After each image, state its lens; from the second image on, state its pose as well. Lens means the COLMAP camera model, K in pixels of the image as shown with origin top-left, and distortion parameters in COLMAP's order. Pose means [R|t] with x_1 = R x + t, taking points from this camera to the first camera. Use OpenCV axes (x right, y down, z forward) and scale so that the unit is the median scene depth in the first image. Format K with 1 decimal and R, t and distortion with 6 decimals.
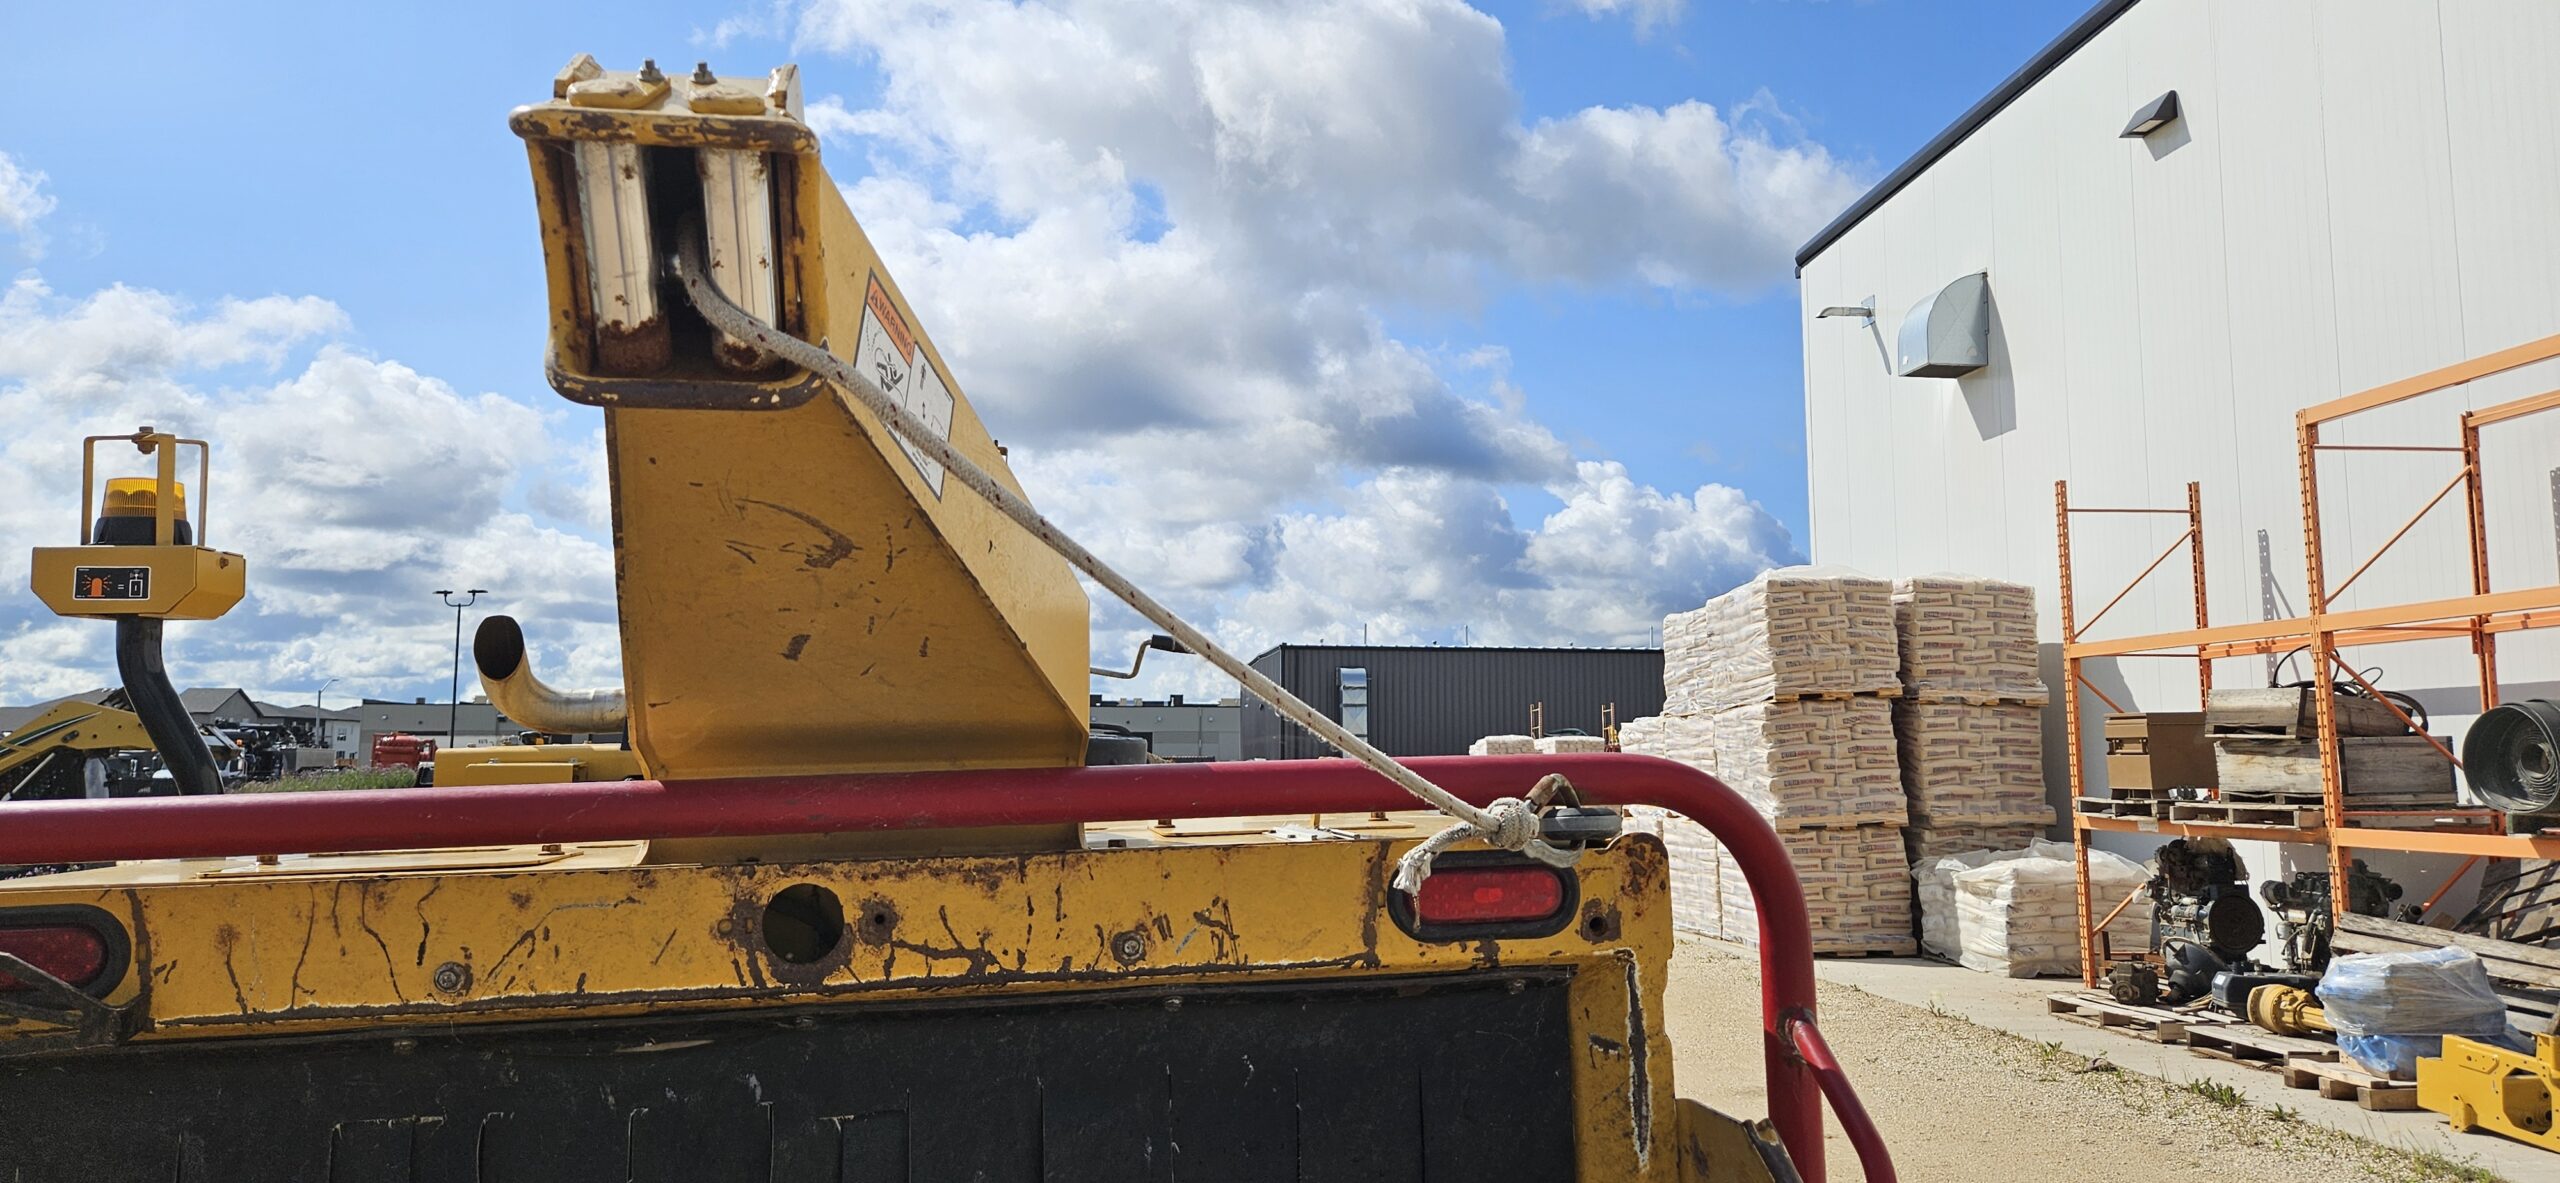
lens RADIAL K [[1685.2, 0, 1273.1], [0, 1685.2, 558.2], [0, 0, 1]] dist [0.070007, -0.063190]
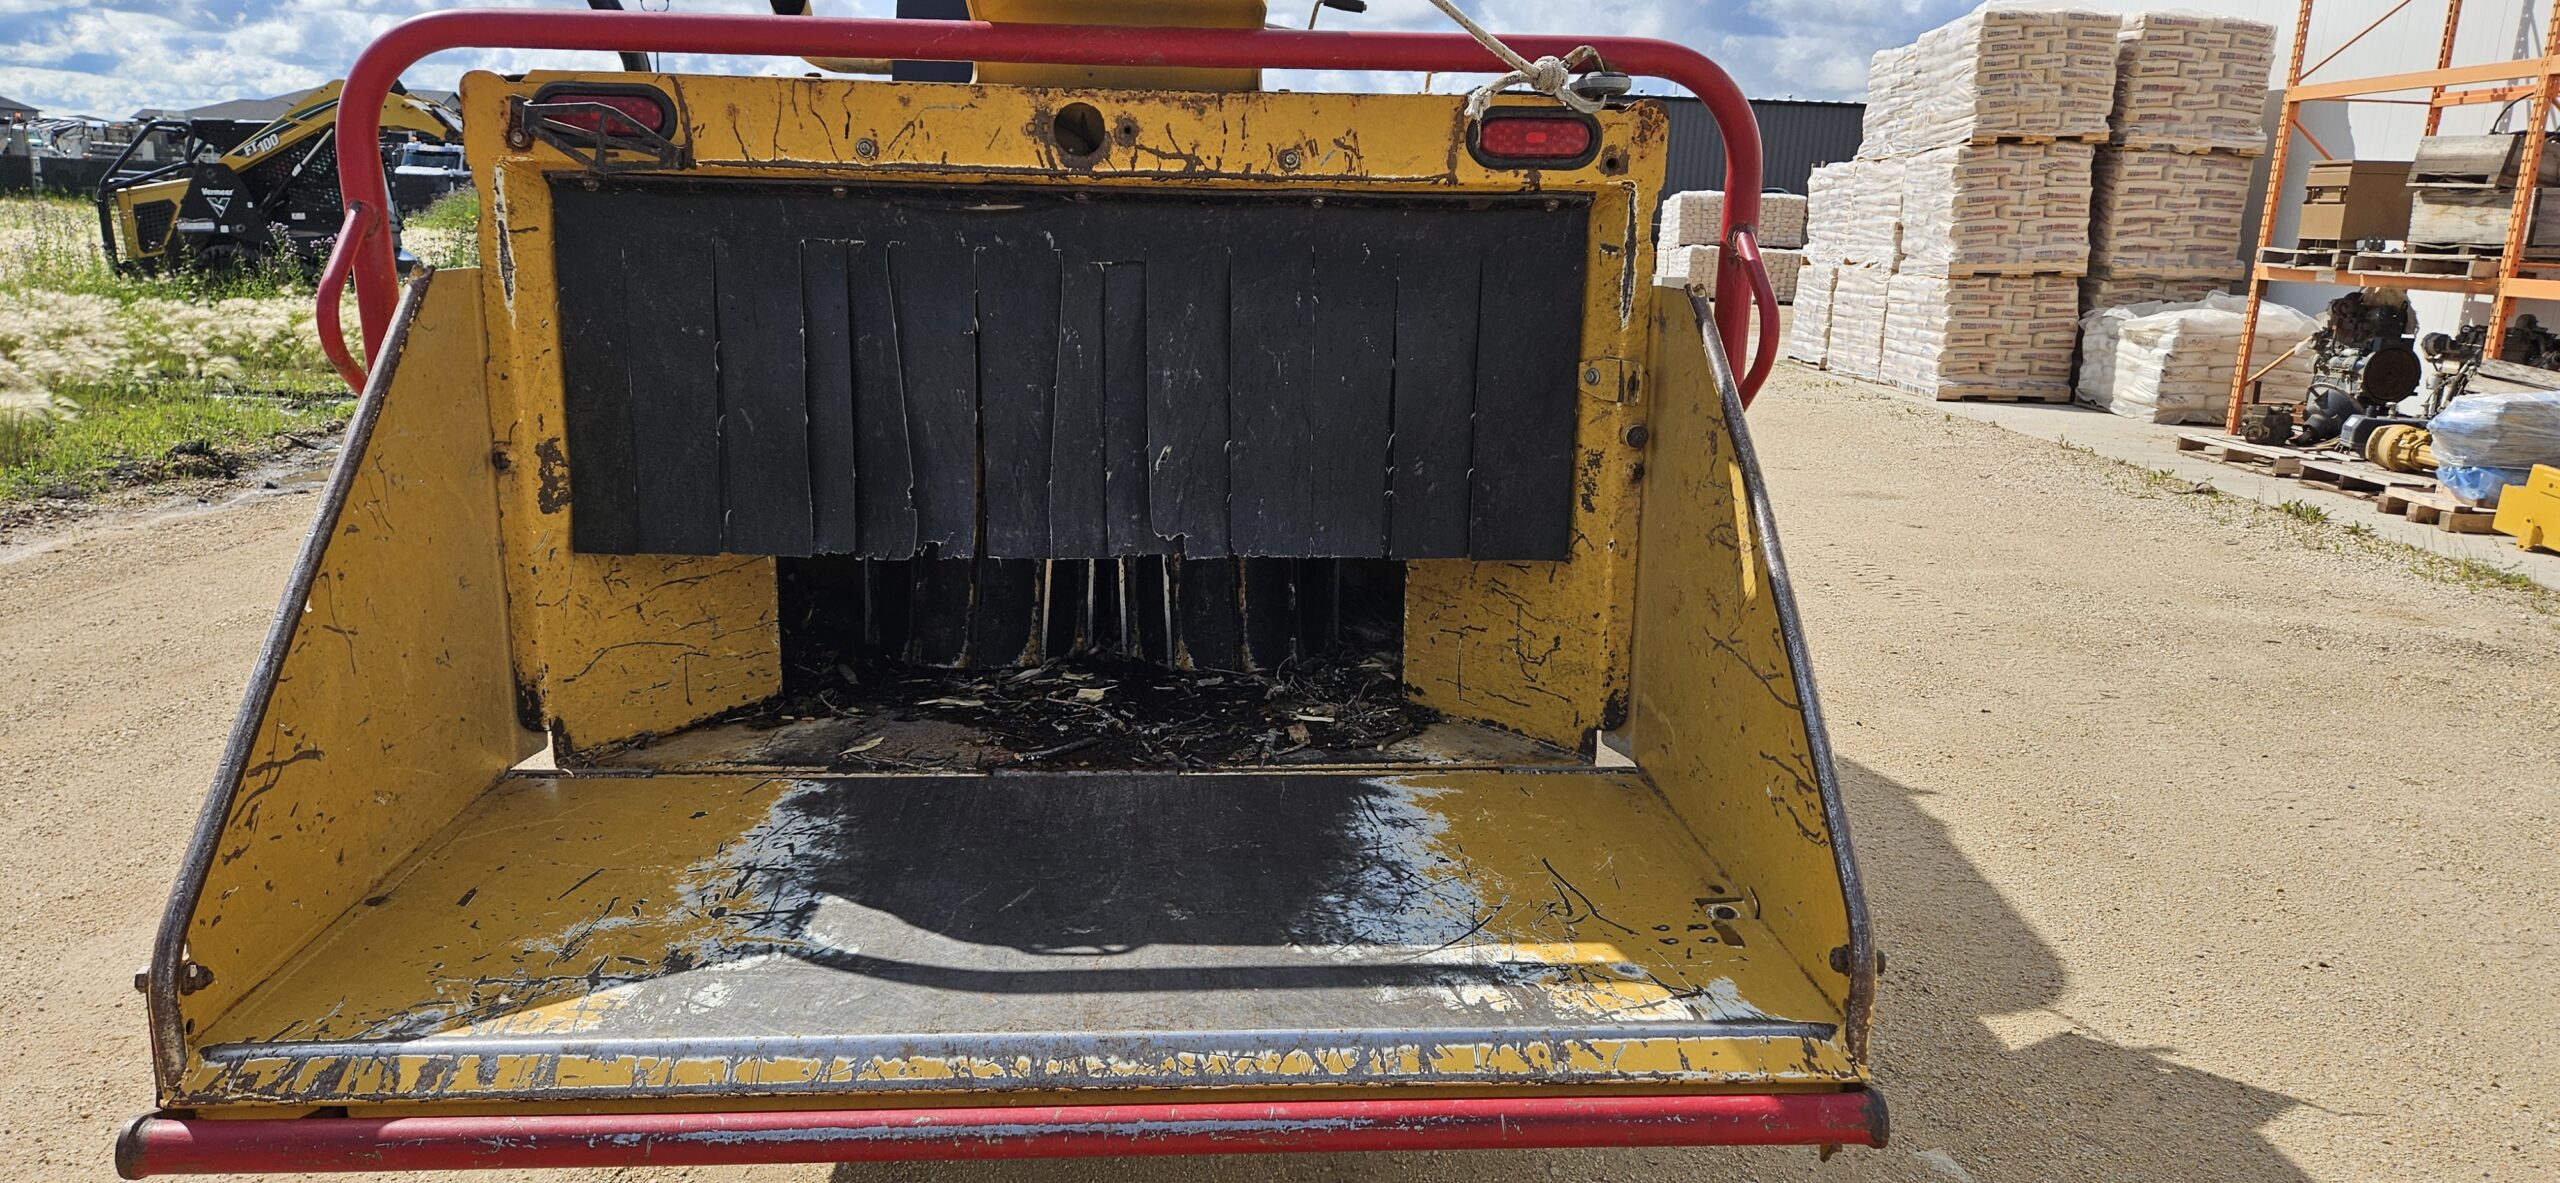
lens RADIAL K [[1694.5, 0, 1274.5], [0, 1694.5, 606.0], [0, 0, 1]] dist [0.072902, -0.062415]
pose [[0.993360, 0.064709, -0.095127, 0.010662], [-0.028722, 0.940138, 0.339582, 0.013317], [0.111407, -0.334595, 0.935754, -0.082527]]
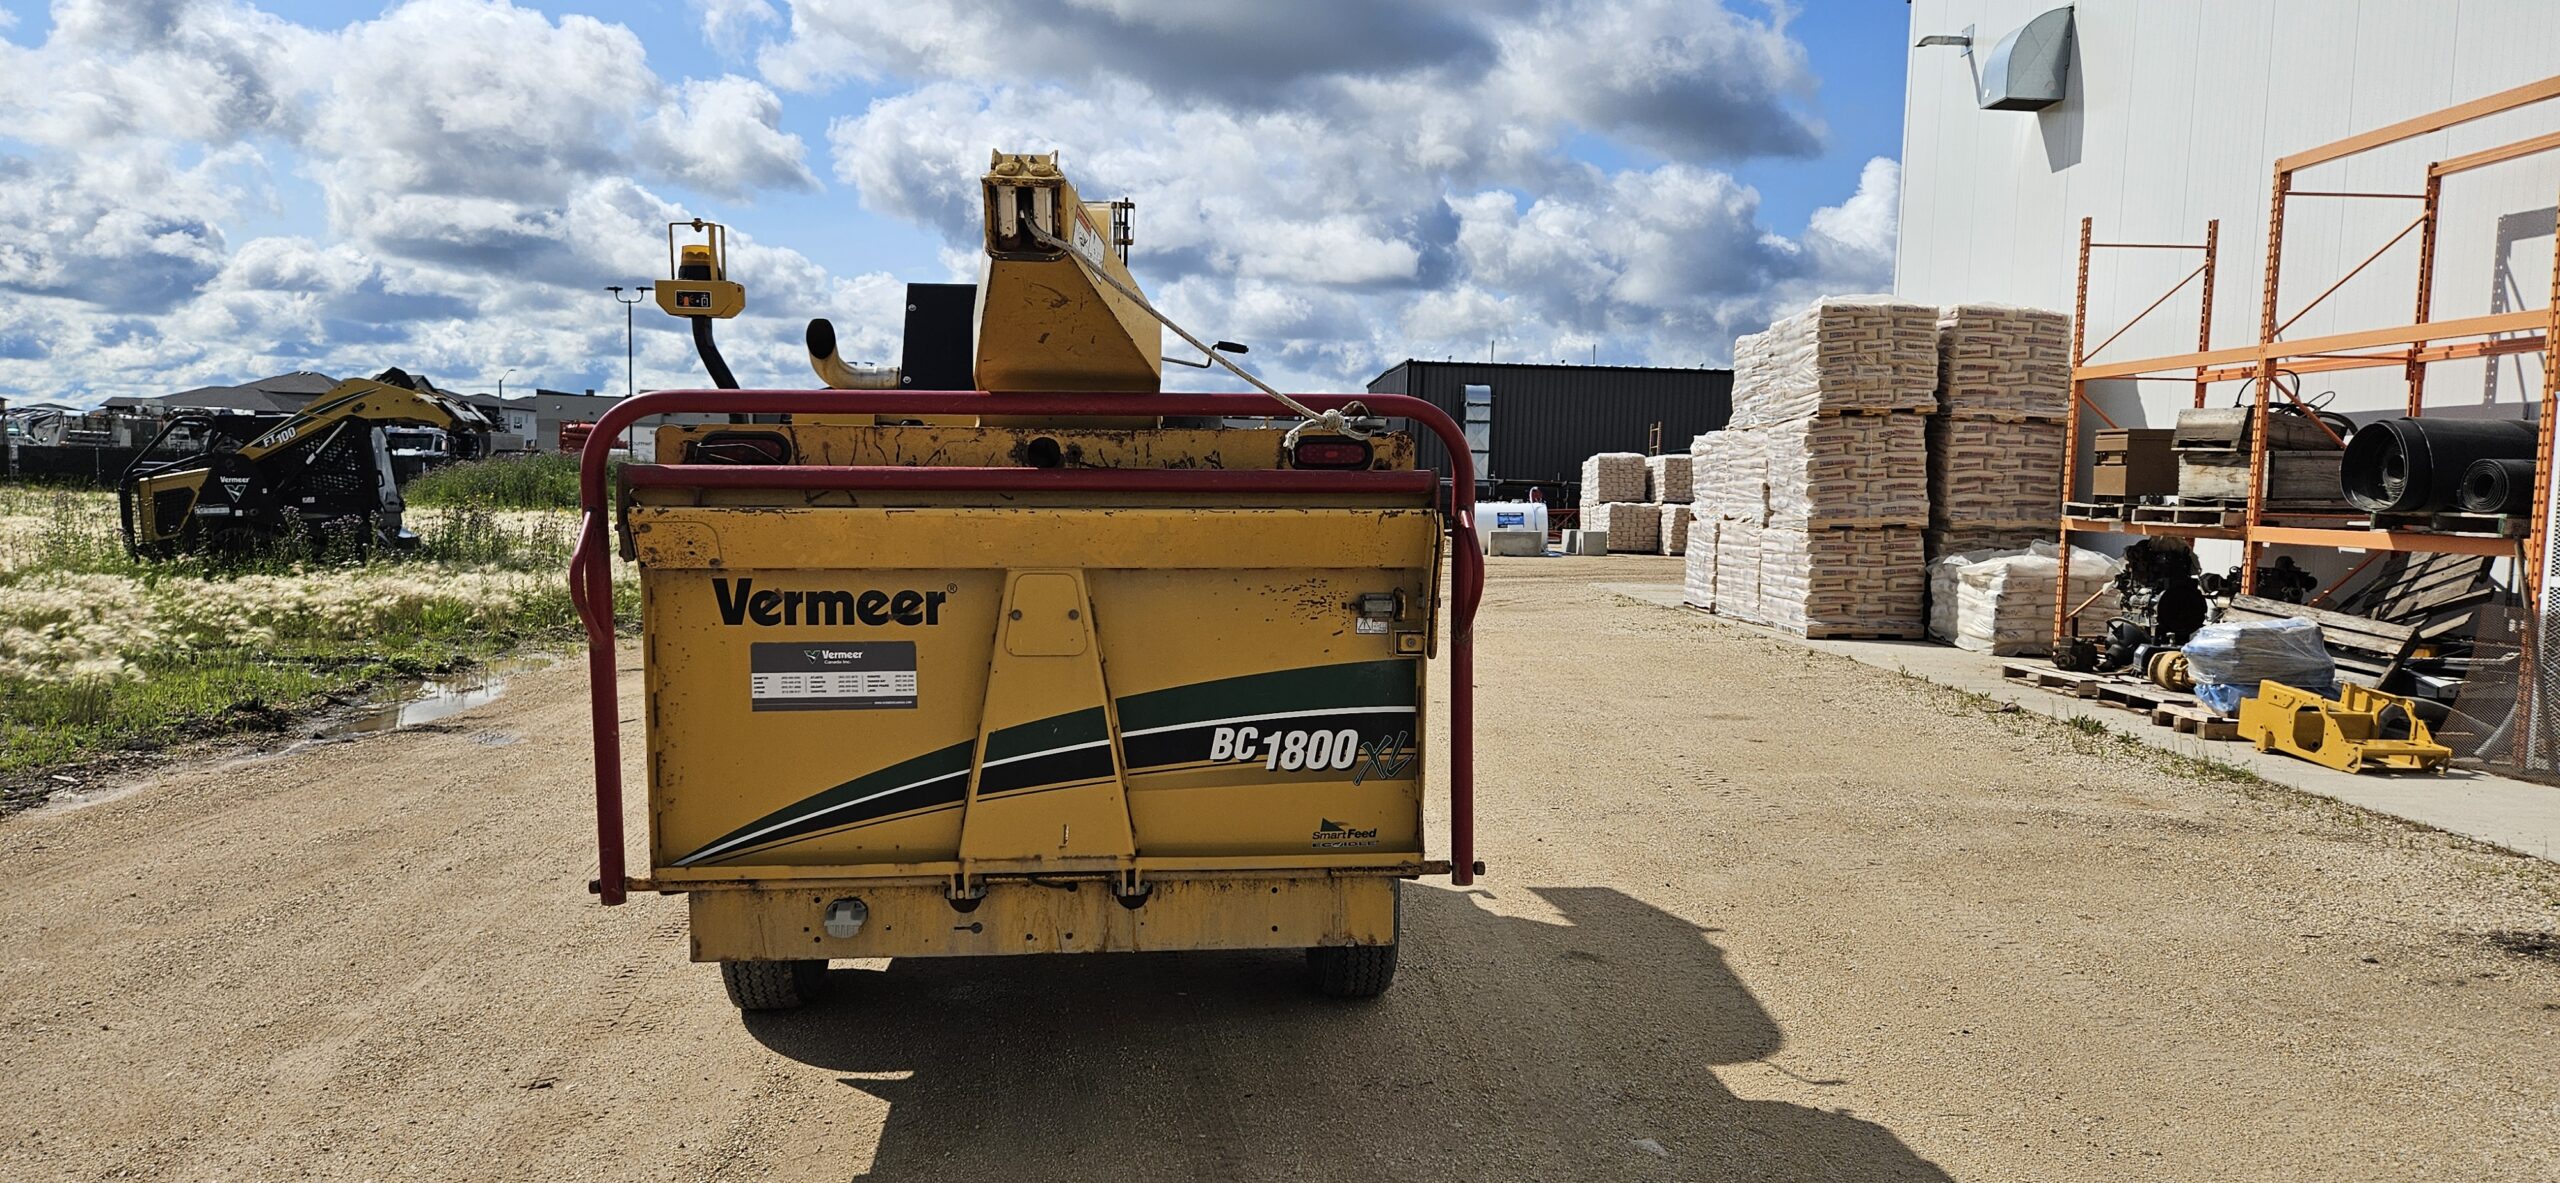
lens RADIAL K [[1694.5, 0, 1274.5], [0, 1694.5, 606.0], [0, 0, 1]] dist [0.072902, -0.062415]
pose [[0.996621, 0.032786, -0.075314, 0.035690], [-0.017548, 0.980703, 0.194713, -0.007435], [0.080244, -0.192733, 0.977965, -0.204723]]
